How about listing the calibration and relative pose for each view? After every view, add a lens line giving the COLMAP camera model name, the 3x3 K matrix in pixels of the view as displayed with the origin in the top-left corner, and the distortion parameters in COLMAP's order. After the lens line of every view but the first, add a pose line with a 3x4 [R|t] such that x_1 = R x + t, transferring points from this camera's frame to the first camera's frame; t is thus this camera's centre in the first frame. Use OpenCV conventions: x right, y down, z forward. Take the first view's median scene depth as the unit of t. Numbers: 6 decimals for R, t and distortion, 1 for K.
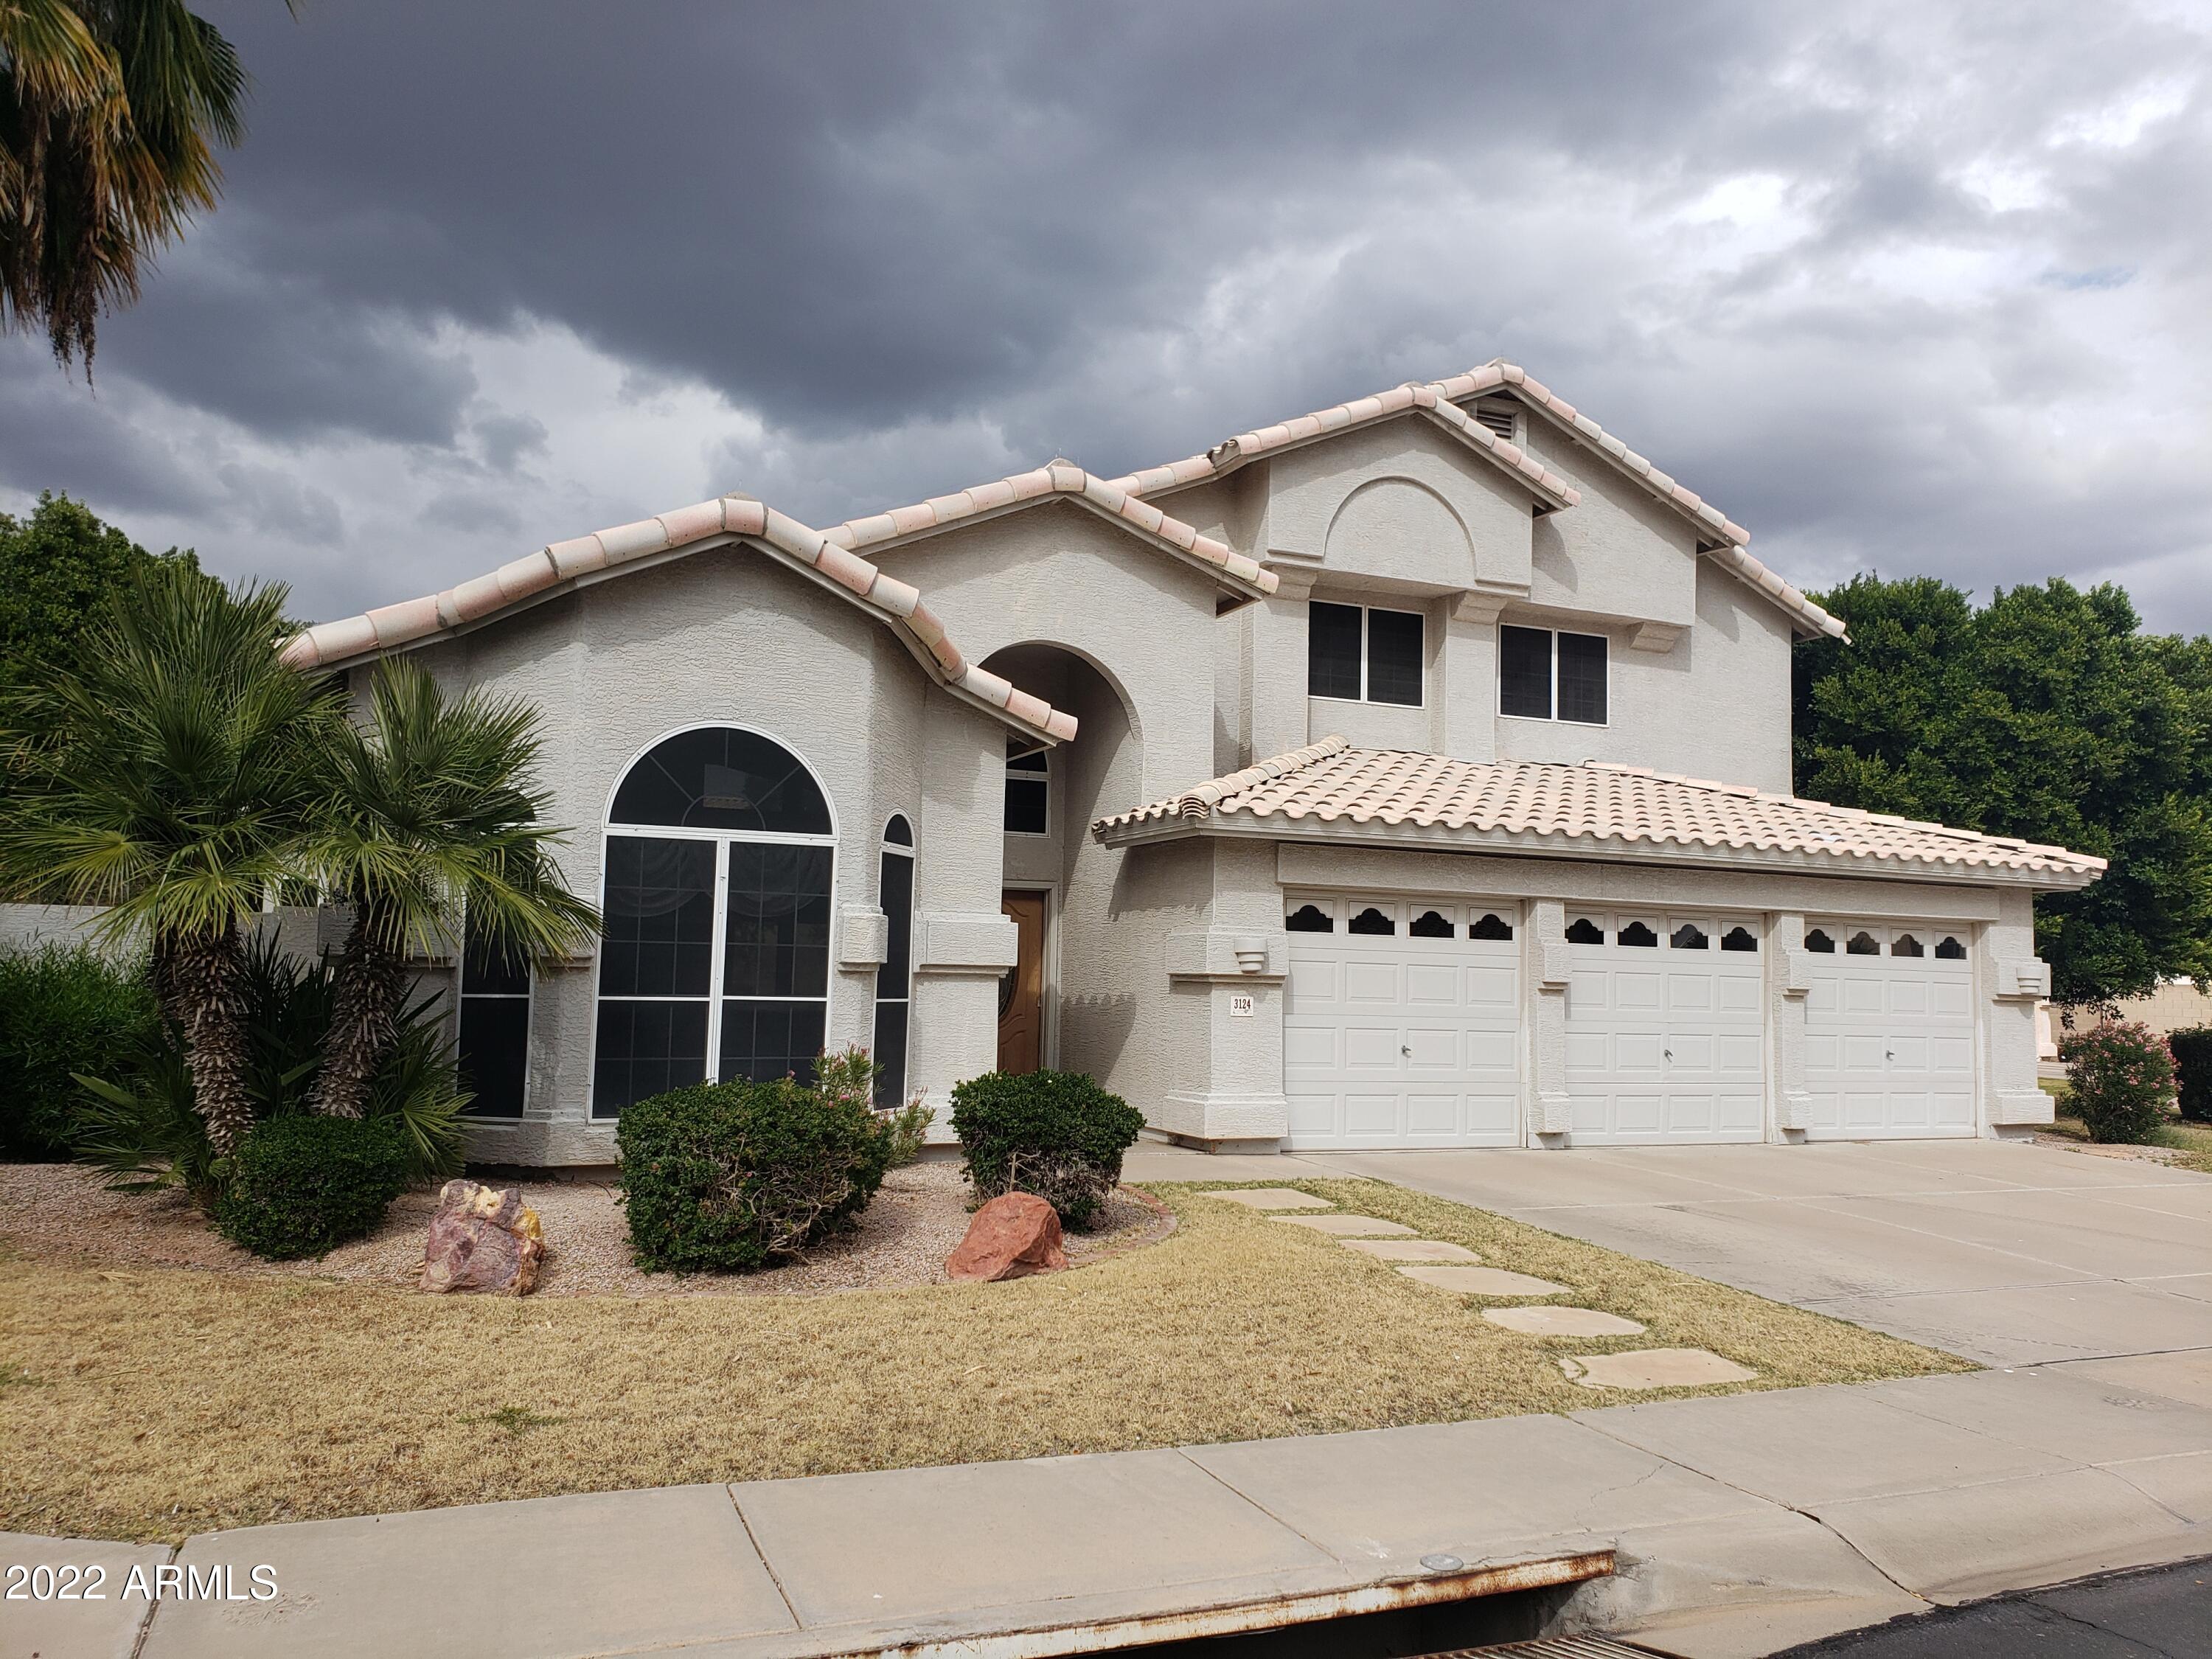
lens RADIAL K [[1711.6, 0, 1104.6], [0, 1711.6, 825.6], [0, 0, 1]] dist [0.026464, -0.012355]
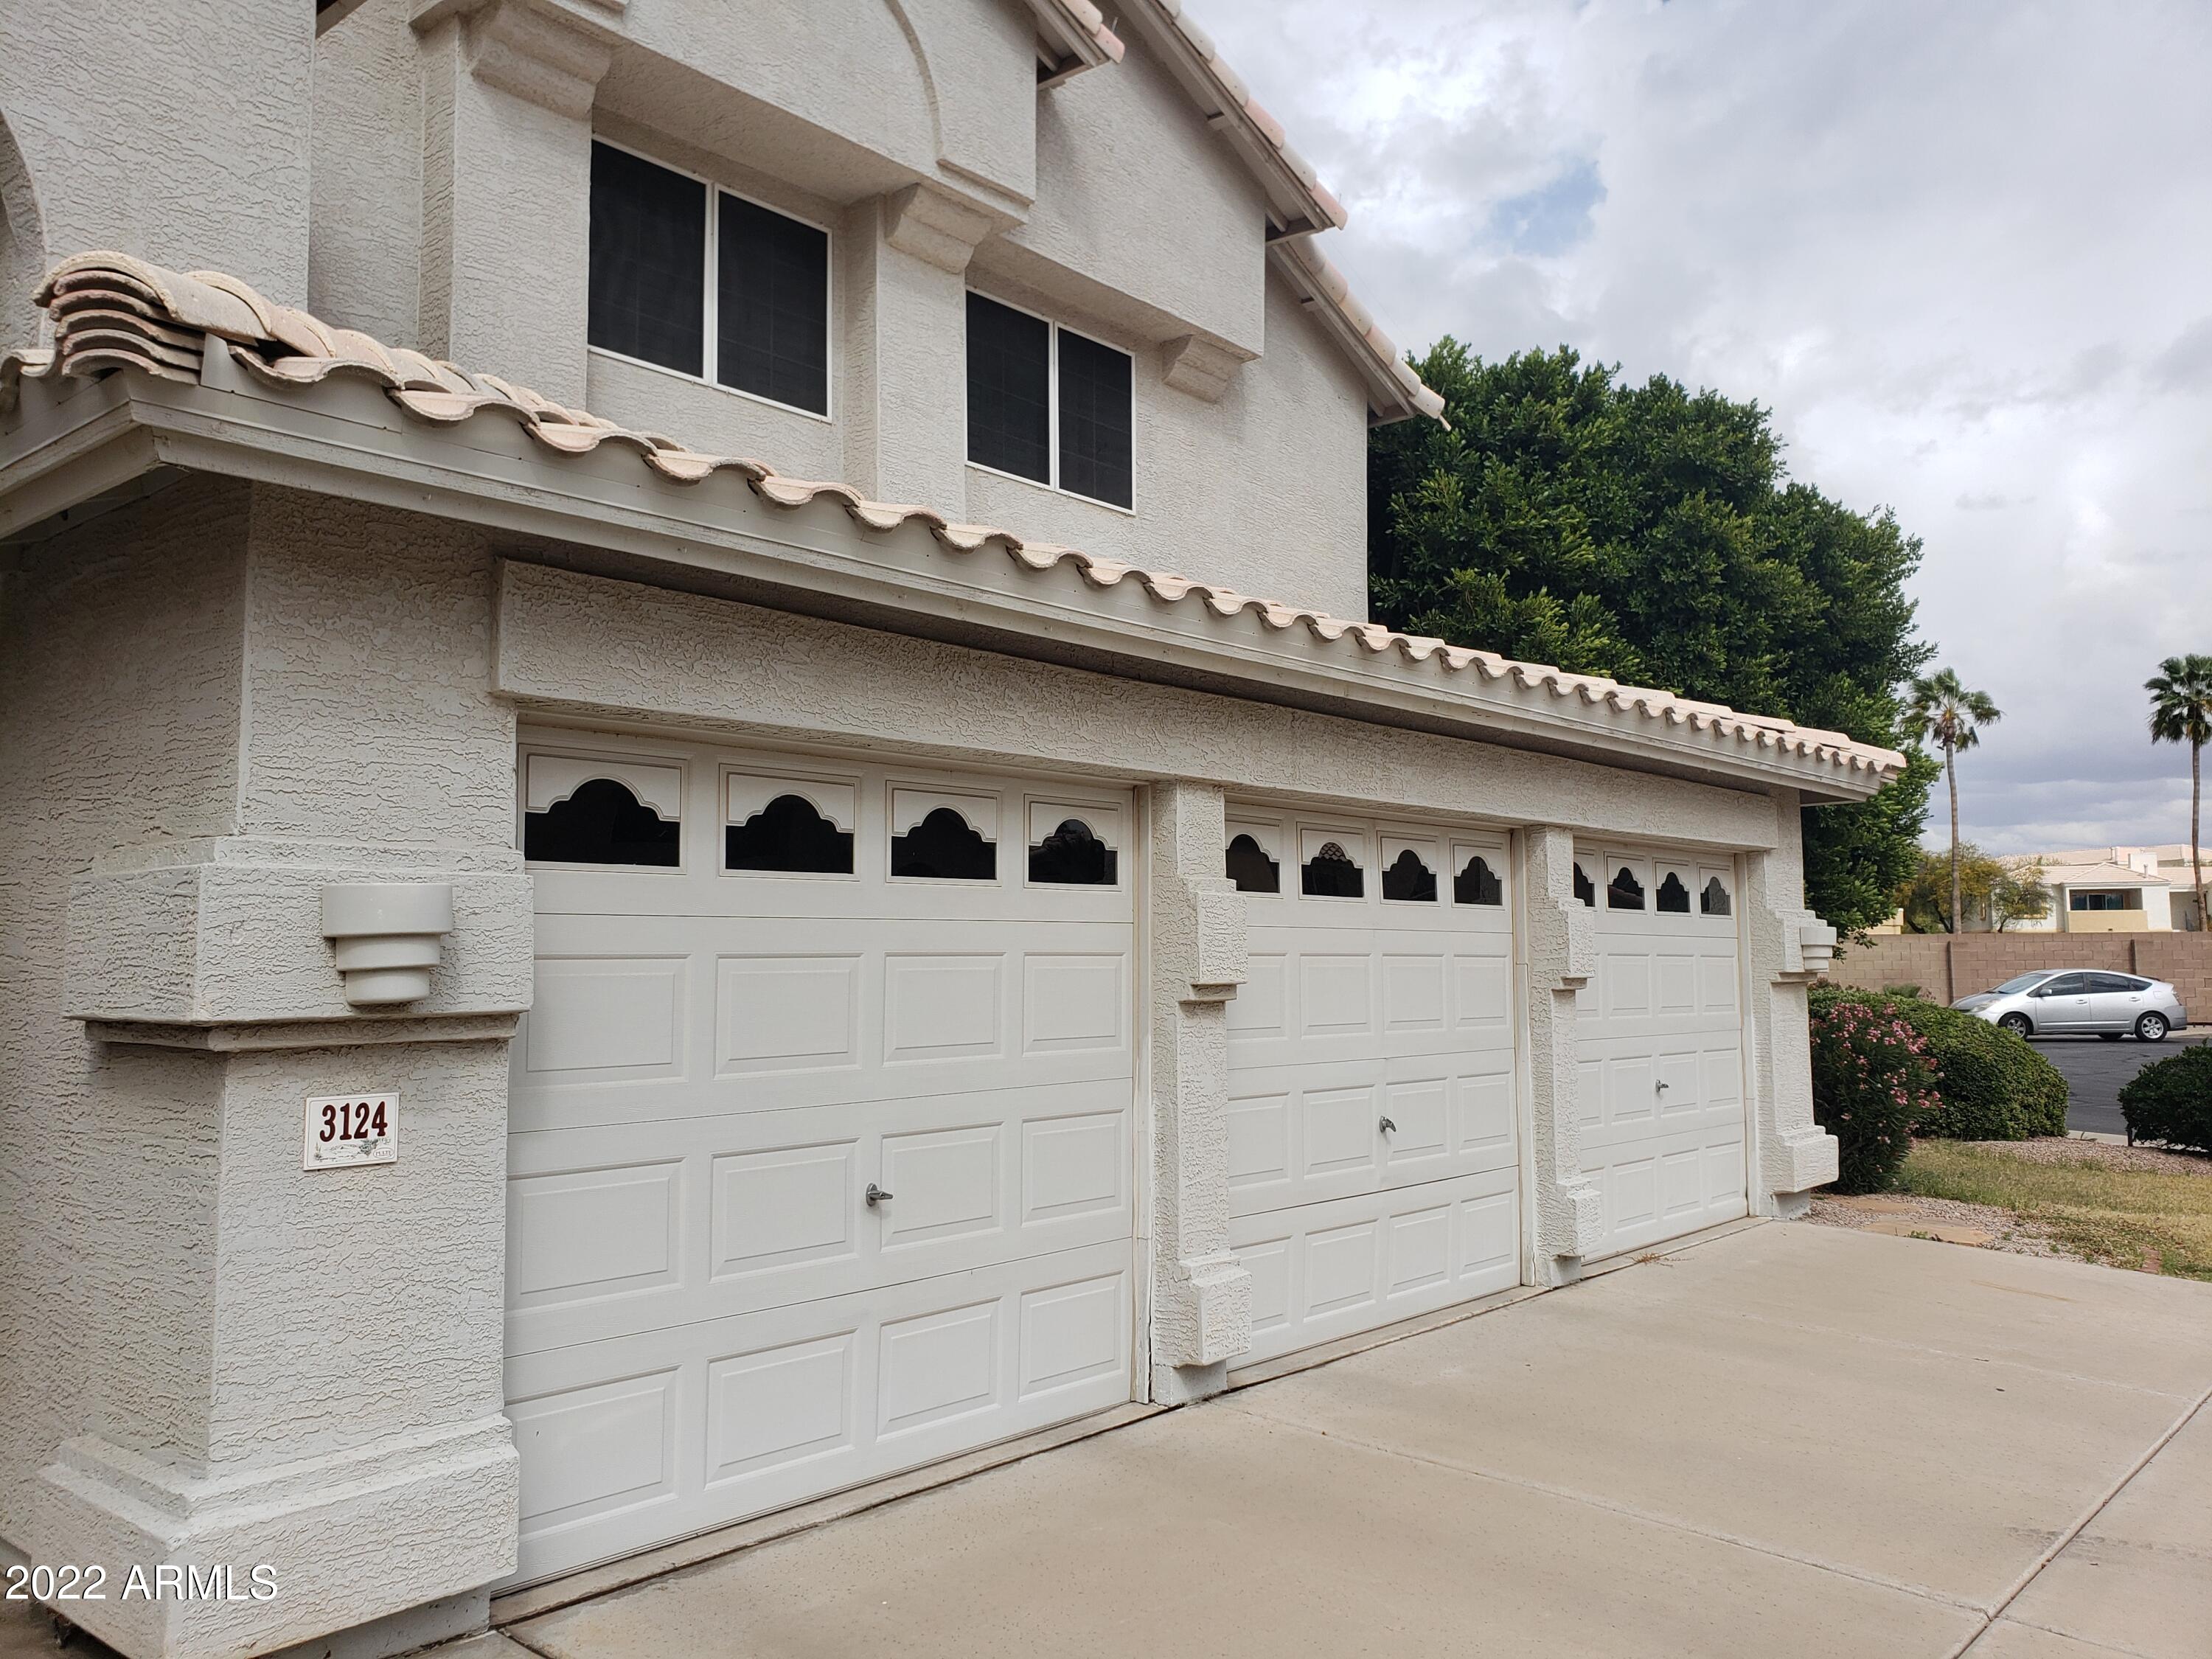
lens RADIAL K [[1711.6, 0, 1117.6], [0, 1711.6, 812.3], [0, 0, 1]] dist [0.026464, -0.012355]
pose [[0.907351, 0.008799, 0.420281, 0.063626], [-0.013845, 0.999864, 0.008956, 0.042565], [-0.420145, -0.013945, 0.907350, 0.590350]]
